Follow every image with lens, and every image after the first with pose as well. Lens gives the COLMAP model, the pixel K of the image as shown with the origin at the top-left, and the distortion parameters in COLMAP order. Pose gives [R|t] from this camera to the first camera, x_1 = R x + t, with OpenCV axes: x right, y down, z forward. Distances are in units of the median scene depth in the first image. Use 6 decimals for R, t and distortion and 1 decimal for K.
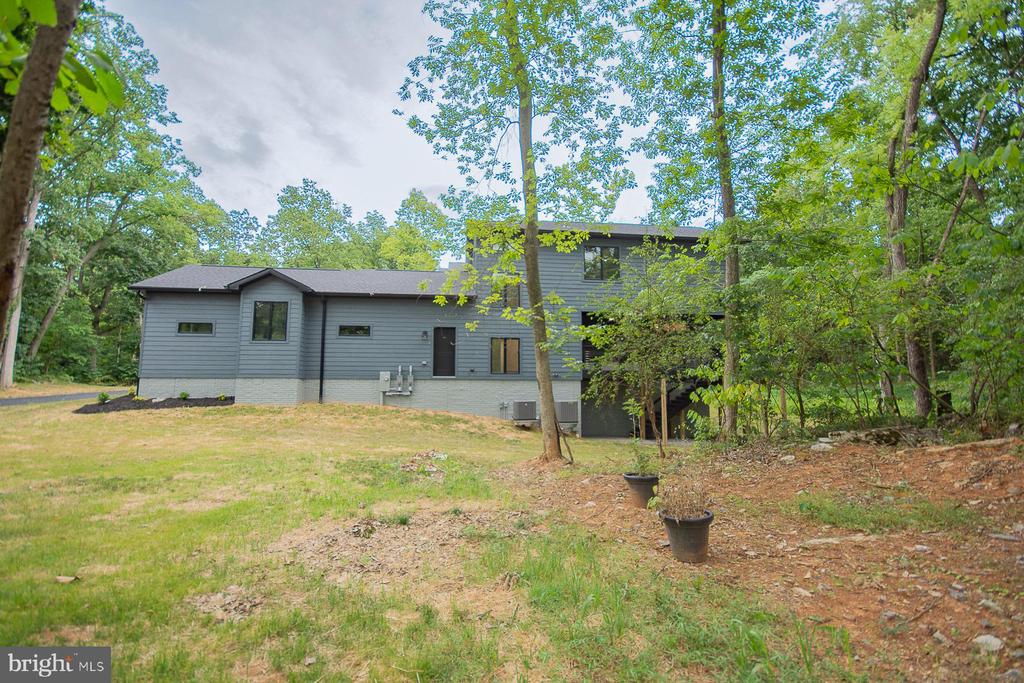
lens RADIAL K [[462.1, 0, 512.0], [0, 462.1, 341.5], [0, 0, 1]] dist [-0.001482, -0.000174]
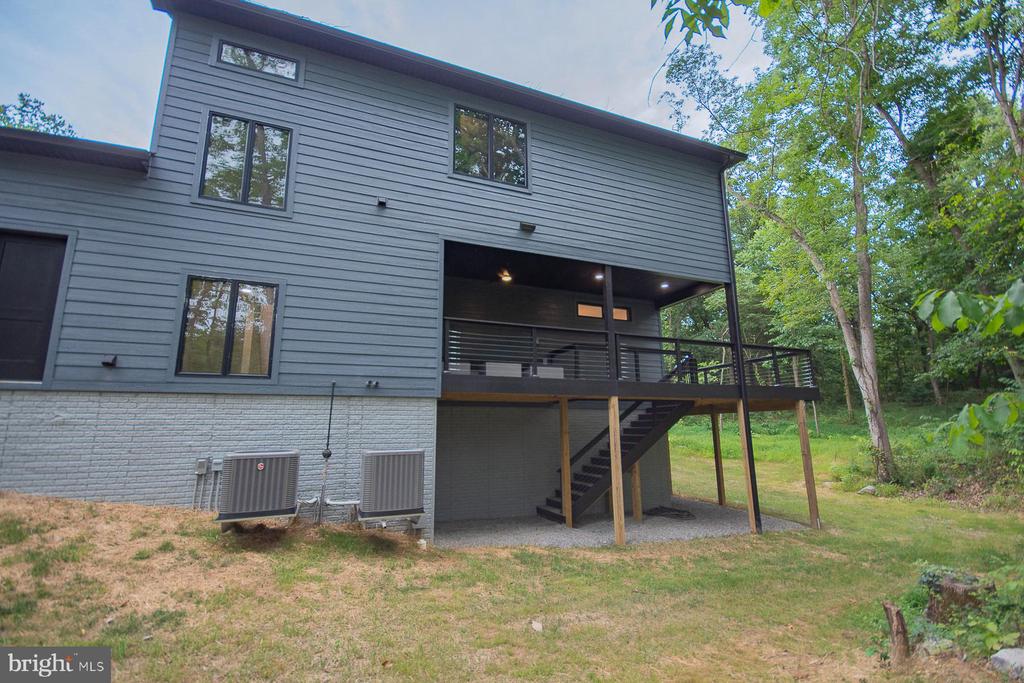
lens RADIAL K [[462.1, 0, 512.0], [0, 462.1, 341.5], [0, 0, 1]] dist [-0.001482, -0.000174]
pose [[0.964234, 0.042263, 0.261661, 0.105690], [-0.018011, 0.995371, -0.094400, 0.072107], [-0.264439, 0.086311, 0.960532, 0.596911]]
